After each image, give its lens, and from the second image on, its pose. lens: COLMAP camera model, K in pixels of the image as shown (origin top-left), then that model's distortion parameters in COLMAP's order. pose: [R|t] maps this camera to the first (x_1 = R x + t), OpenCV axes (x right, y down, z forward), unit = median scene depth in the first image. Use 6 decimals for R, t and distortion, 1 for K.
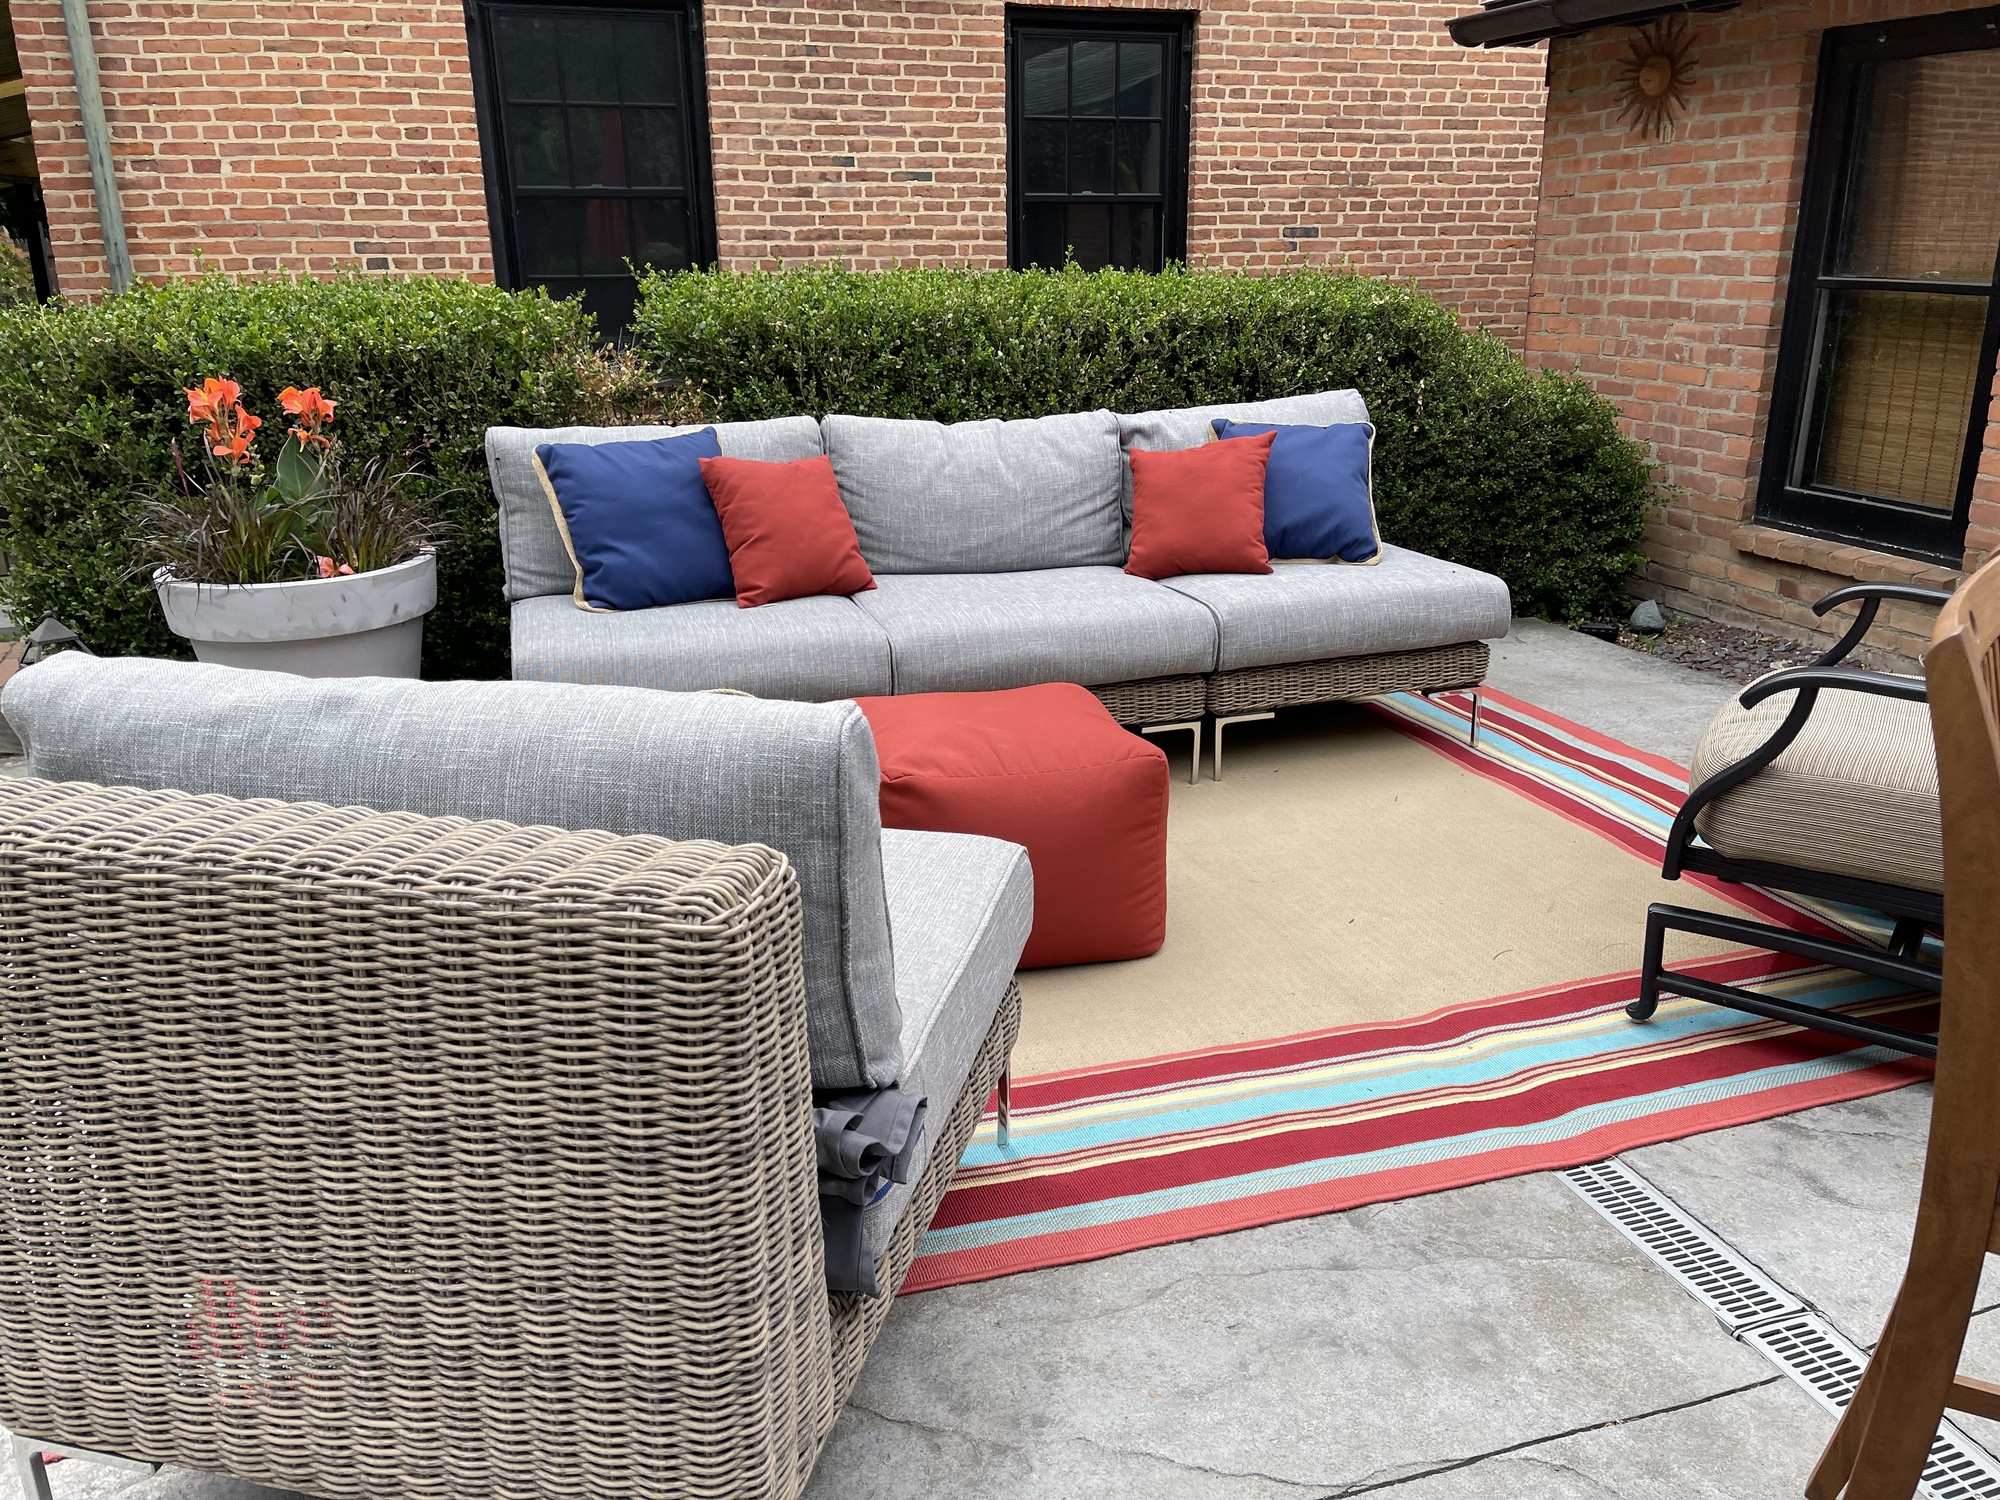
lens RADIAL K [[1512.5, 0, 996.0], [0, 1512.5, 744.0], [0, 0, 1]] dist [0.055087, -0.053056]
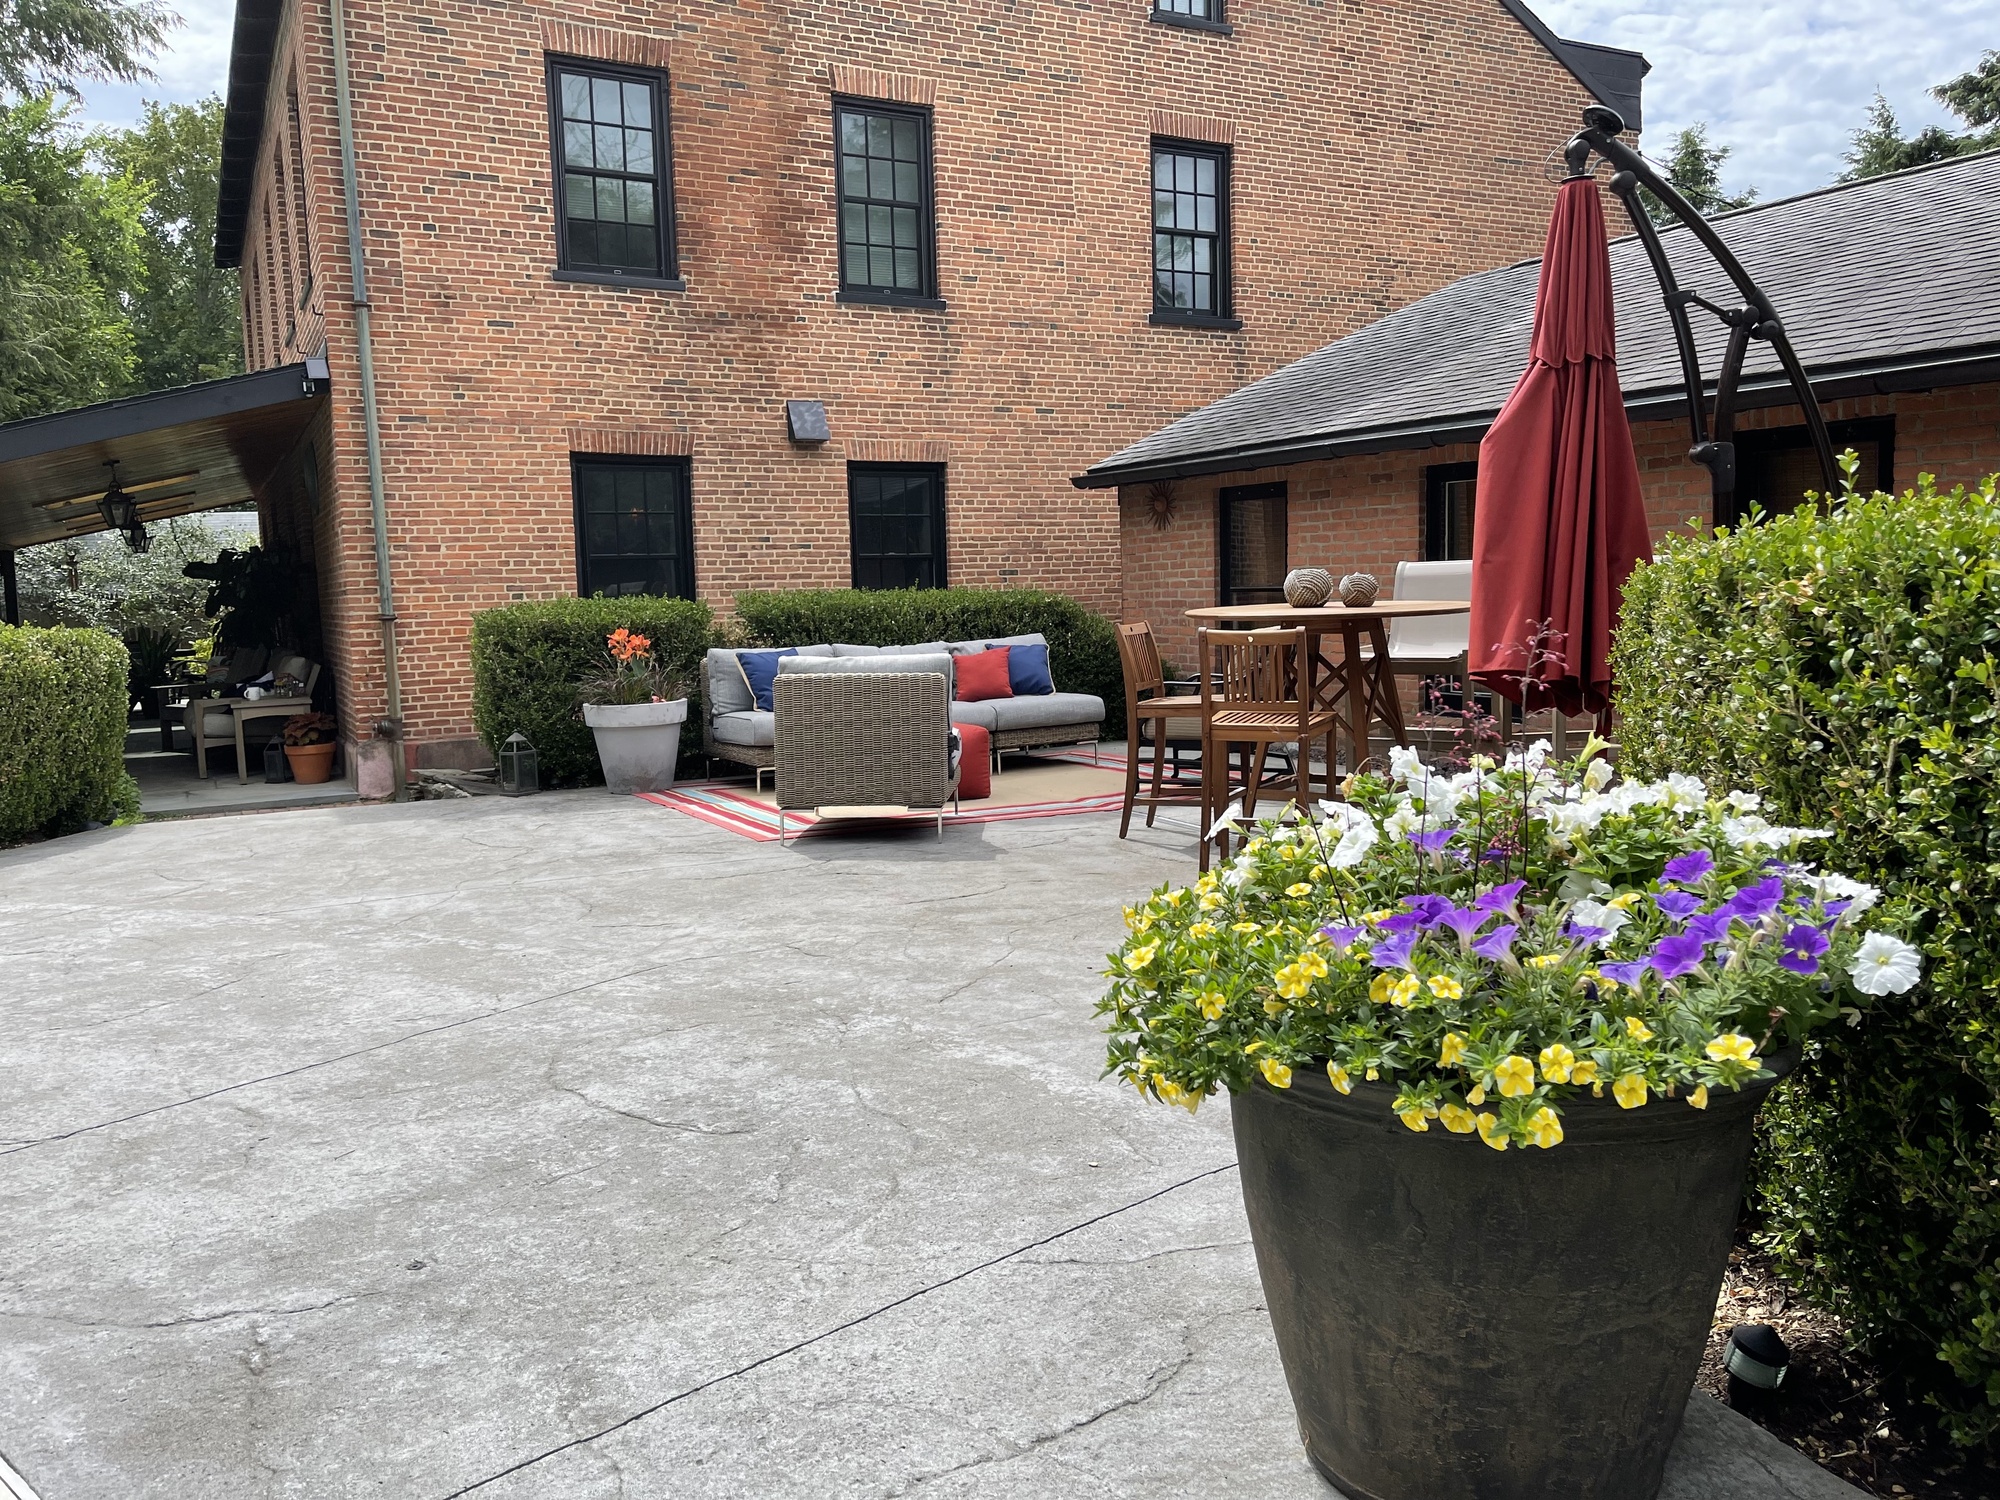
lens RADIAL K [[1501.0, 0, 1009.4], [0, 1501.0, 729.9], [0, 0, 1]] dist [0.061278, -0.086585]
pose [[0.980710, -0.035439, 0.192230, -0.167734], [0.076874, 0.974108, -0.212613, 0.254636], [-0.179718, 0.223289, 0.958042, -0.753721]]
